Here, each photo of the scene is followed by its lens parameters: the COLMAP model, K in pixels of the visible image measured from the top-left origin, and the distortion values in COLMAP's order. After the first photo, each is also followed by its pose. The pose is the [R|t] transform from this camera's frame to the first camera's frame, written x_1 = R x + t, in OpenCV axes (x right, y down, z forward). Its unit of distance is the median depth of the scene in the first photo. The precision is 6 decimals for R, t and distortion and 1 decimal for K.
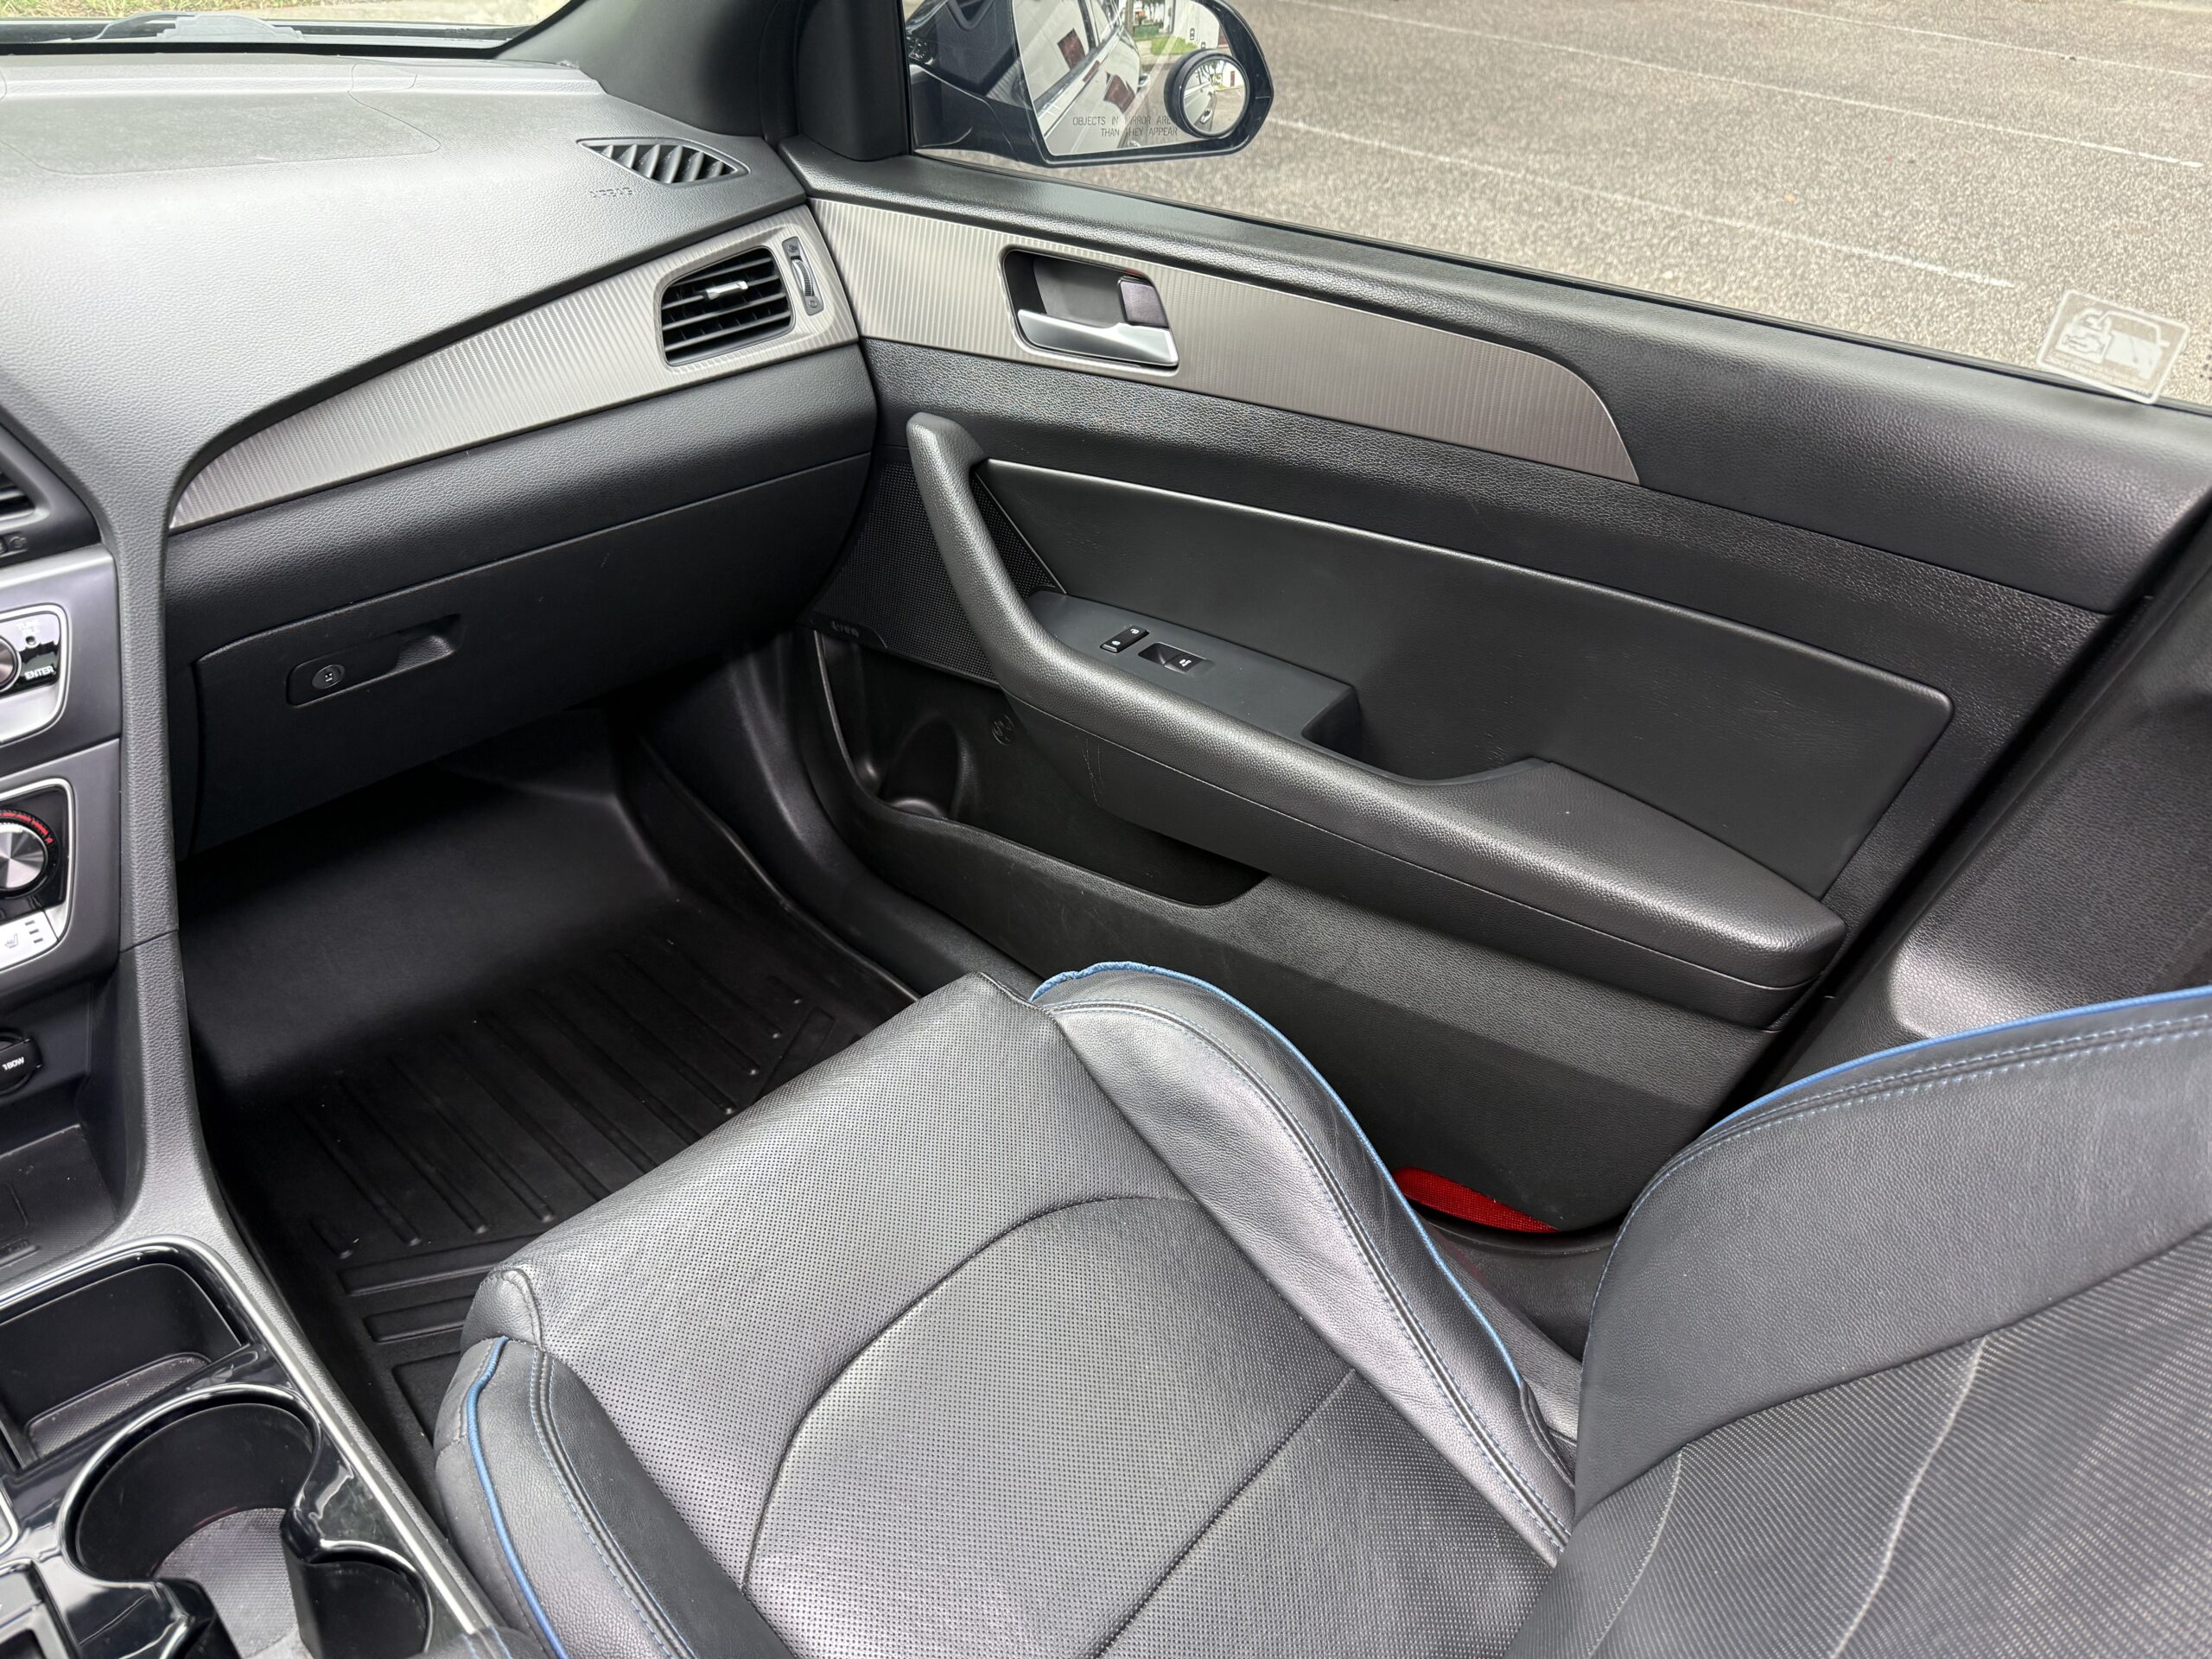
lens RADIAL K [[1549.2, 0, 1099.7], [0, 1549.2, 841.5], [0, 0, 1]] dist [0.064046, -0.125171]
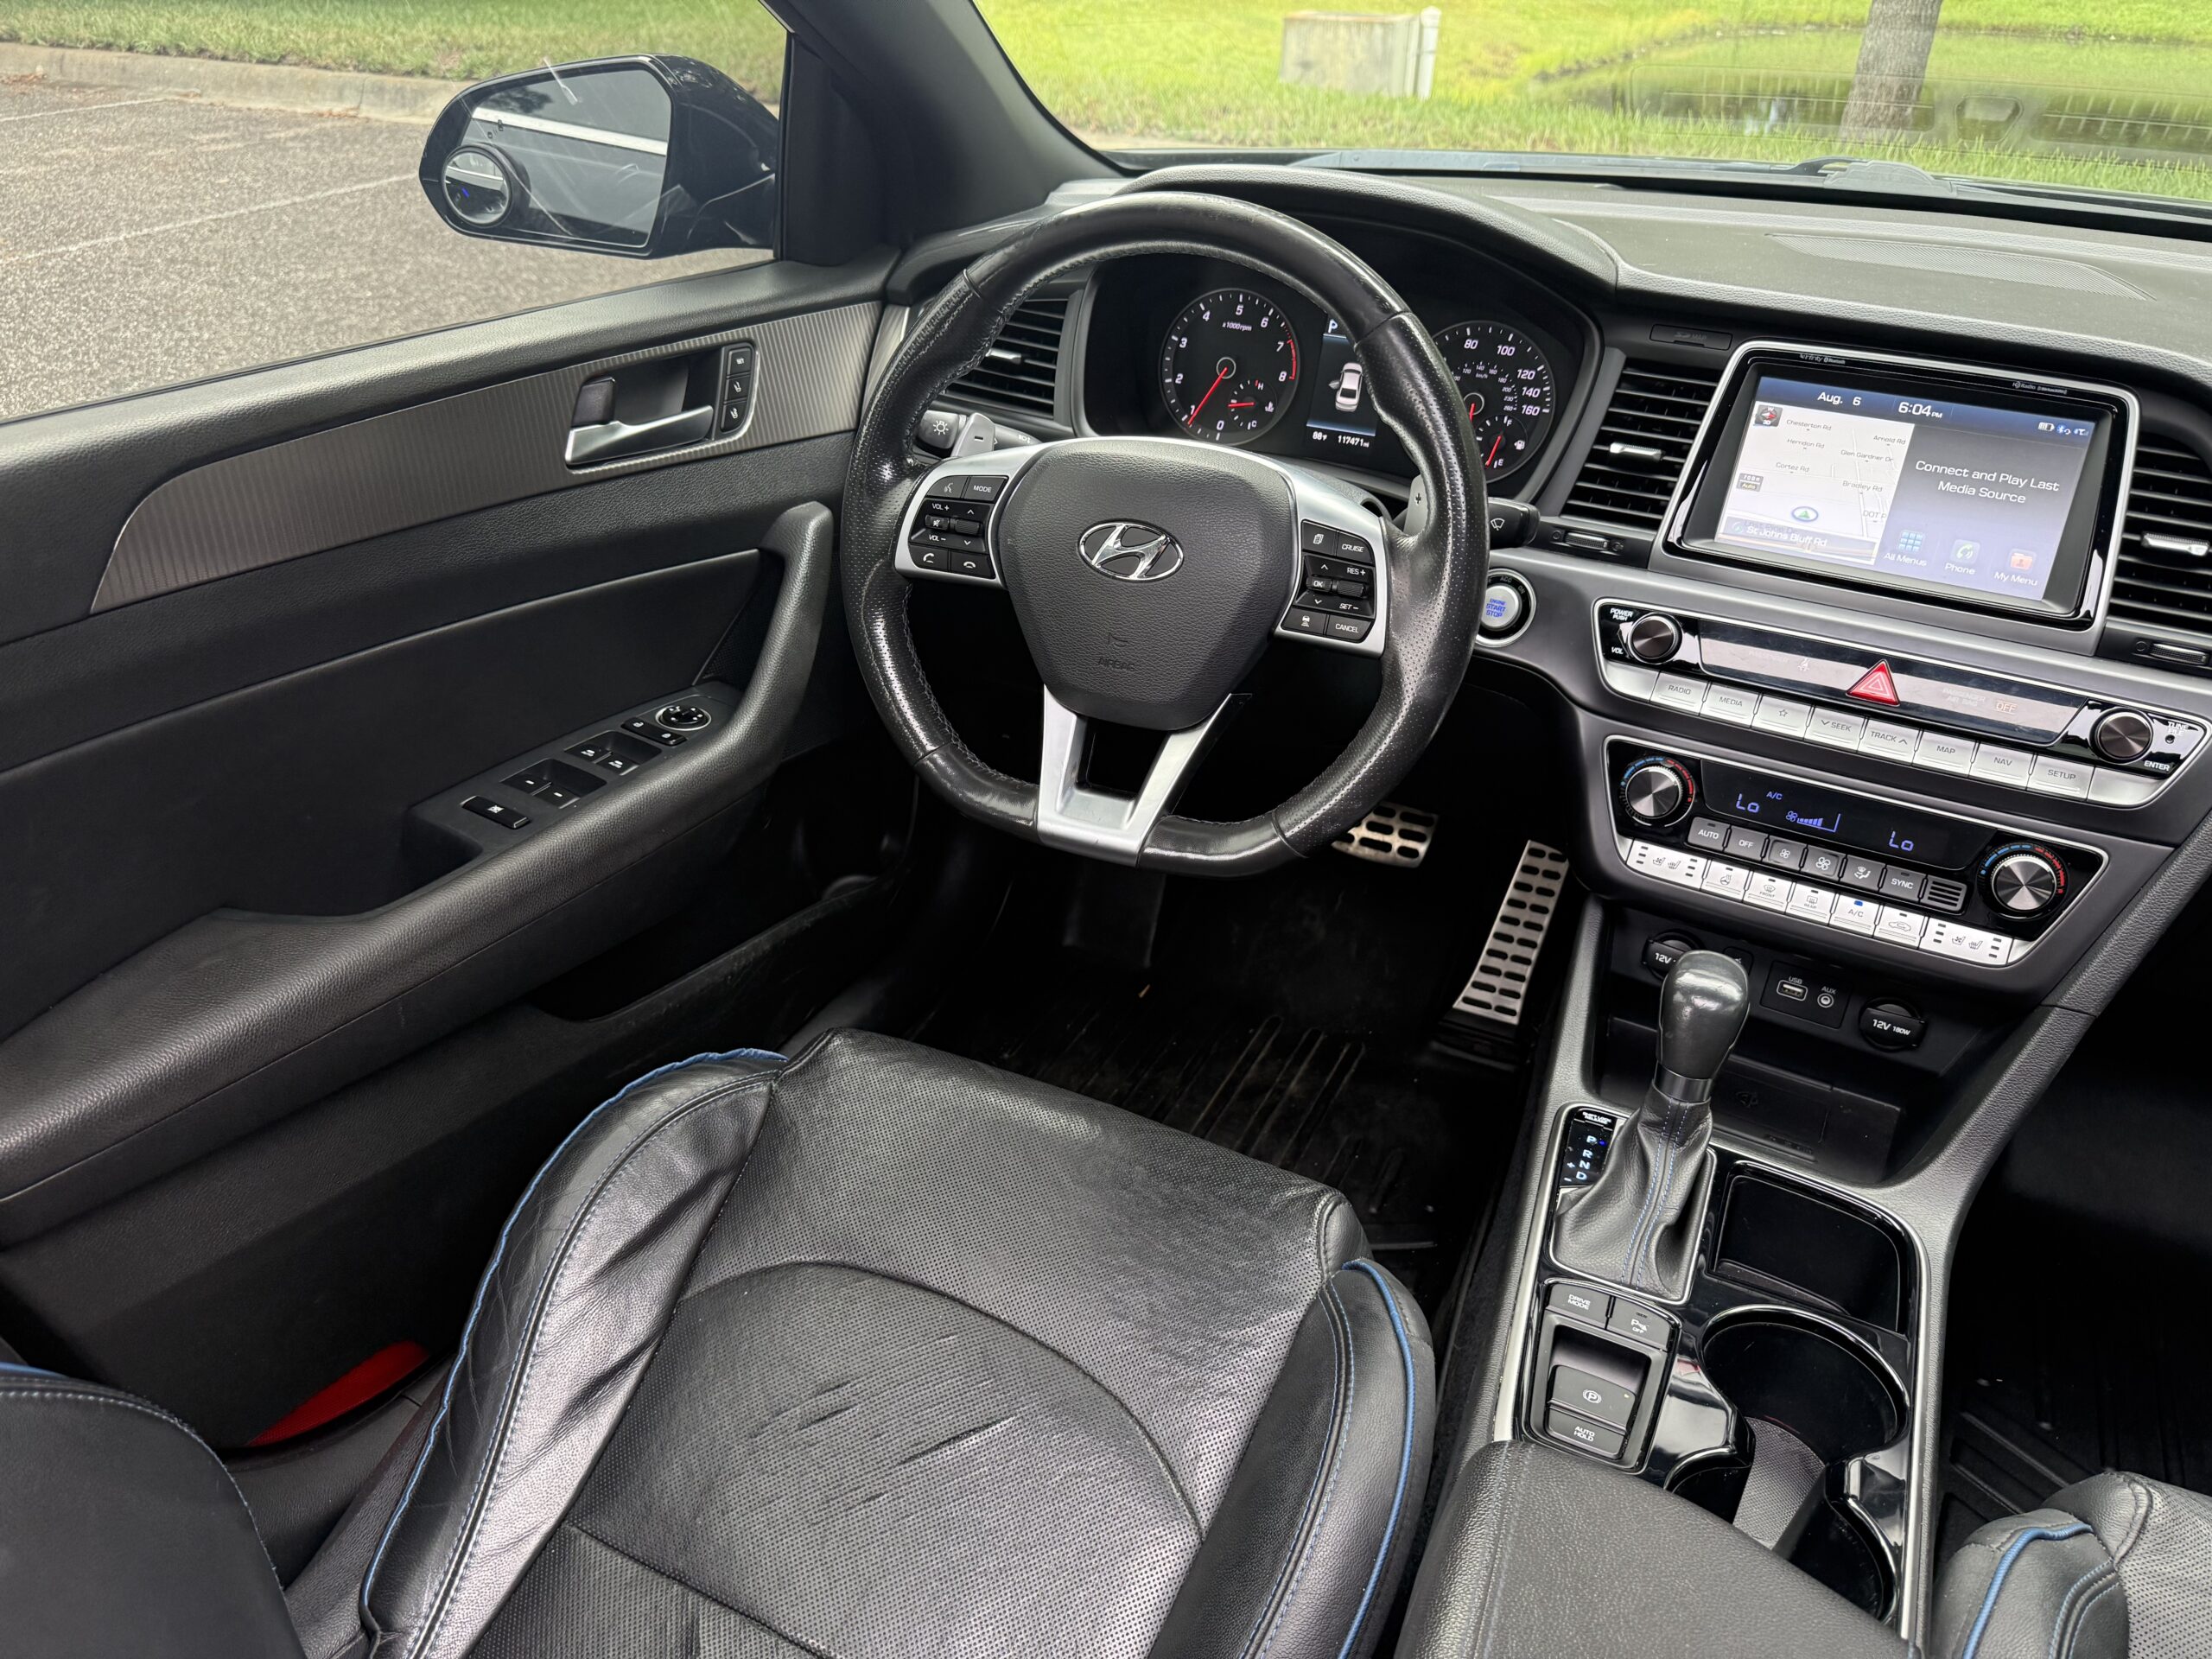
lens RADIAL K [[1580.7, 0, 1106.5], [0, 1580.7, 837.7], [0, 0, 1]] dist [0.002008, -0.011067]
pose [[0.310104, 0.452551, -0.836082, 0.041202], [-0.546828, 0.804306, 0.232532, 0.059710], [0.777698, 0.385084, 0.496886, -0.096286]]
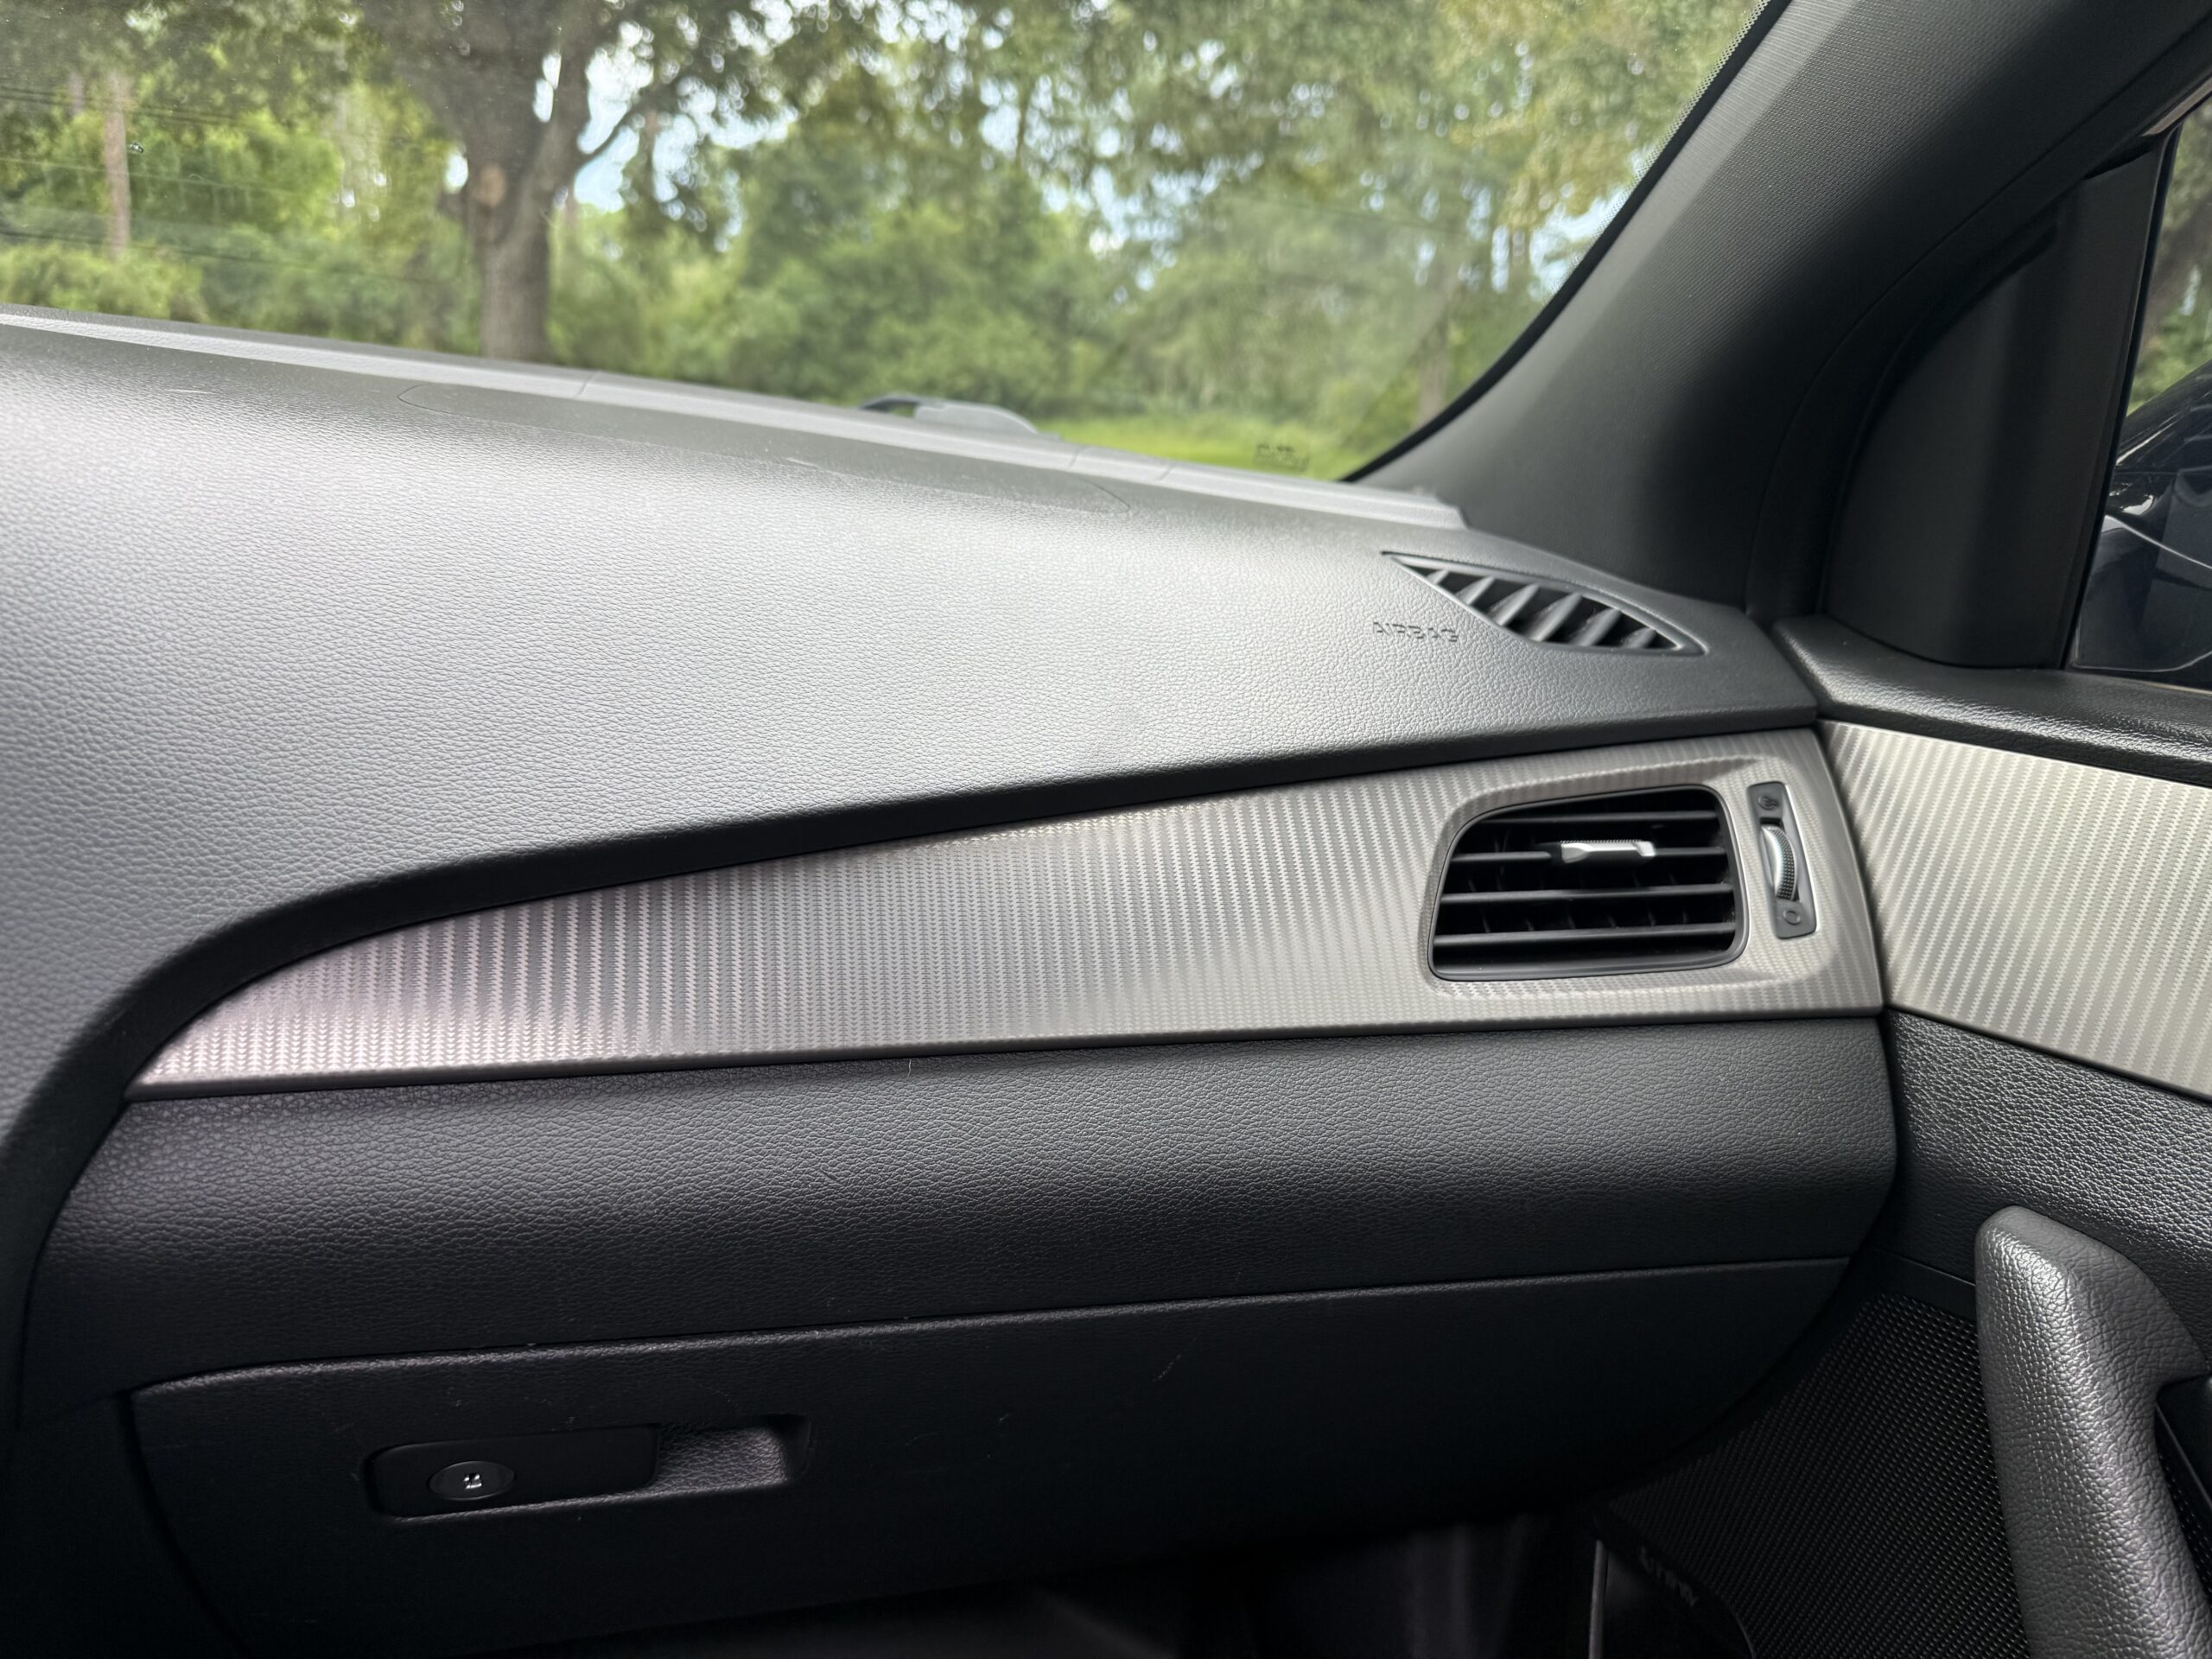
lens RADIAL K [[1612.0, 0, 1093.7], [0, 1612.0, 901.8], [0, 0, 1]] dist [0.047052, -0.096335]
pose [[0.861896, 0.165773, -0.479224, -0.140582], [-0.327098, 0.903904, -0.275615, -0.163419], [0.387483, 0.394305, 0.833295, 0.561081]]
